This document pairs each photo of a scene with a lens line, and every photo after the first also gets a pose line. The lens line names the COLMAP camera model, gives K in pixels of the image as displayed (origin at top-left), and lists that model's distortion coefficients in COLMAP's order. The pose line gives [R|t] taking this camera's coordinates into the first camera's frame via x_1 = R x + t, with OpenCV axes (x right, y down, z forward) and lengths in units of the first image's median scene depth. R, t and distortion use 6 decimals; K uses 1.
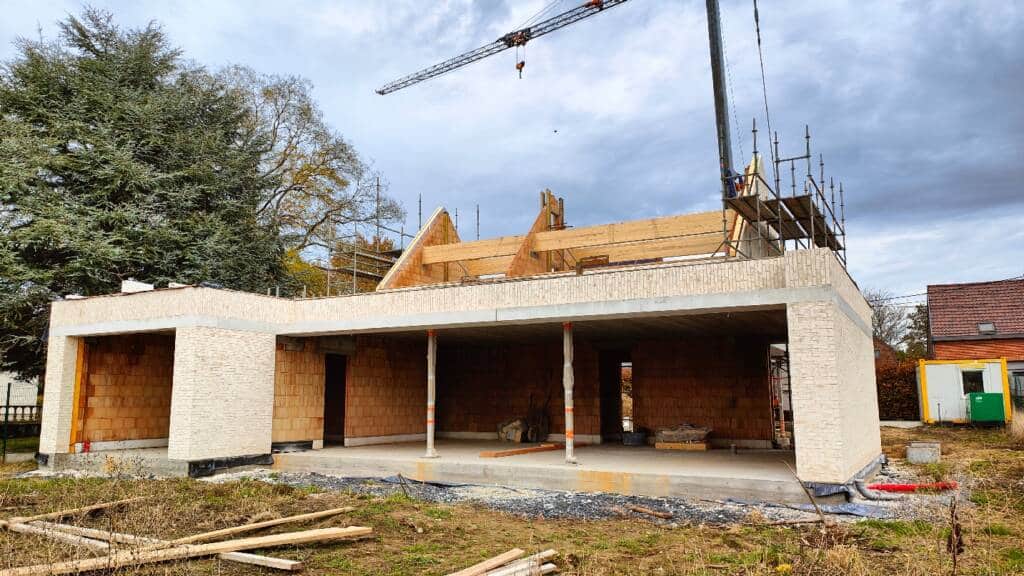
lens RADIAL K [[762.0, 0, 512.0], [0, 762.0, 288.0], [0, 0, 1]] dist [0.020895, -0.001141]
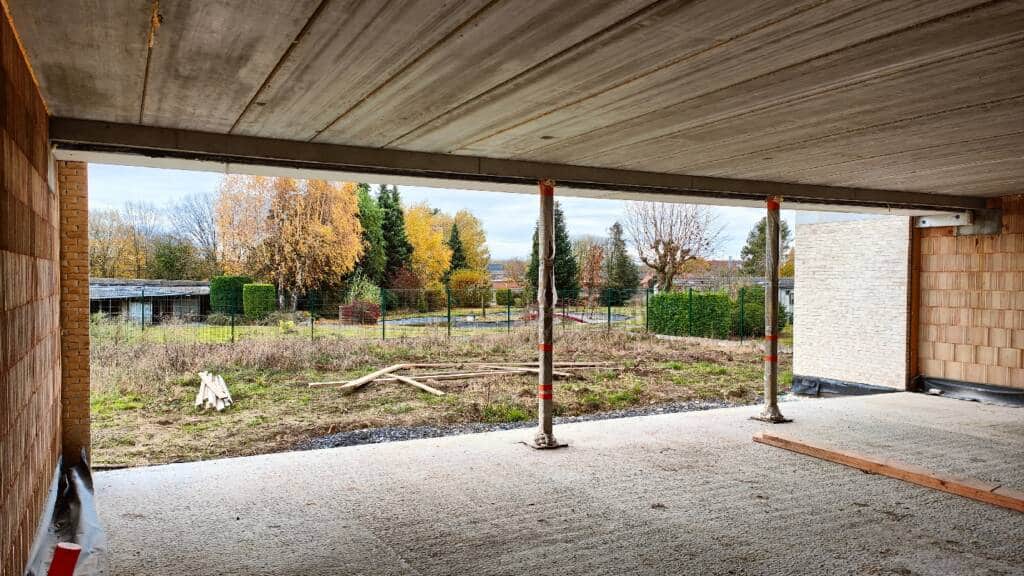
lens RADIAL K [[762.0, 0, 512.0], [0, 762.0, 288.0], [0, 0, 1]] dist [0.020895, -0.001141]
pose [[-0.554722, 0.009379, -0.831983, 0.442852], [0.111866, 0.991698, -0.063407, 0.127027], [0.824481, -0.128244, -0.551166, 1.078507]]
